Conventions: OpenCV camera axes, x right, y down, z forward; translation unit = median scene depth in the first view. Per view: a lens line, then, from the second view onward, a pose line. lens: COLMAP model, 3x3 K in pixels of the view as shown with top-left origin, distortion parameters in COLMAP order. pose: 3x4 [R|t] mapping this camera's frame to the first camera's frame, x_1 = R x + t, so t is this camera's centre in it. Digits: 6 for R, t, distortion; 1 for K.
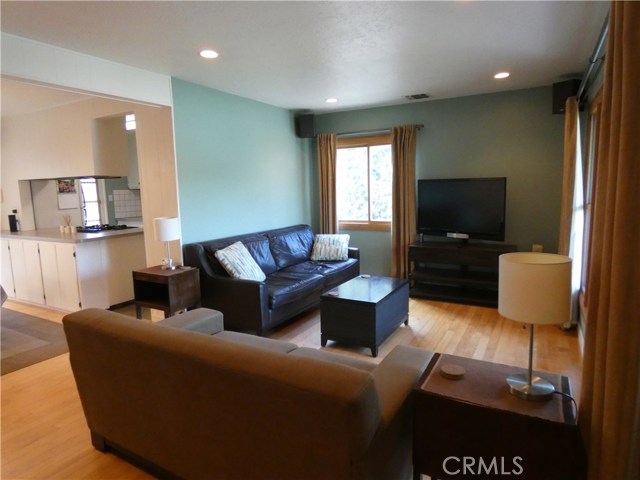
lens RADIAL K [[396.3, 0, 319.5], [0, 396.3, 237.5], [0, 0, 1]] dist [-0.004665, -0.001693]
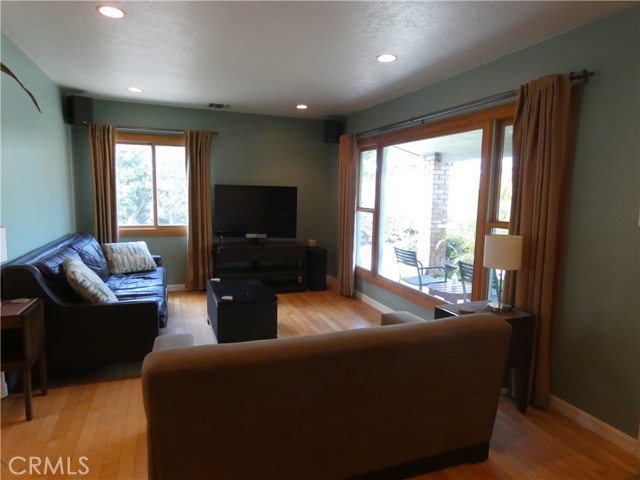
lens RADIAL K [[396.6, 0, 318.9], [0, 396.6, 236.7], [0, 0, 1]] dist [-0.001995, -0.003444]
pose [[0.631562, -0.050747, 0.773662, -0.407032], [0.060321, 0.998047, 0.016224, -0.009395], [-0.772975, 0.036421, 0.633390, 0.135761]]
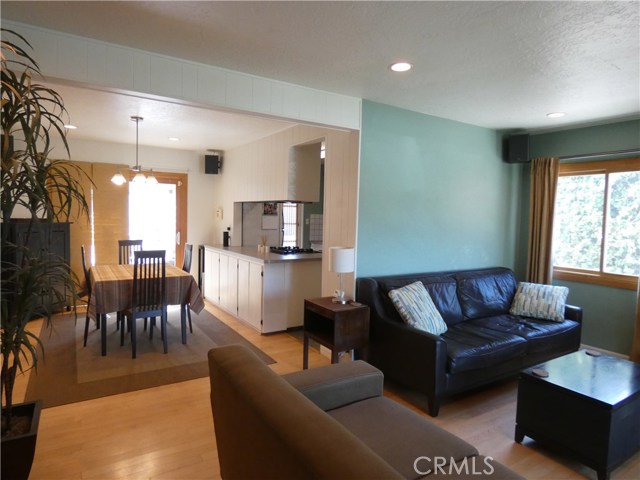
lens RADIAL K [[396.3, 0, 319.5], [0, 396.3, 237.5], [0, 0, 1]] dist [-0.004665, -0.001693]
pose [[0.883753, 0.074507, -0.461983, -0.003674], [-0.106997, 0.993264, -0.044490, -0.019552], [0.455557, 0.088749, 0.885772, 0.111595]]
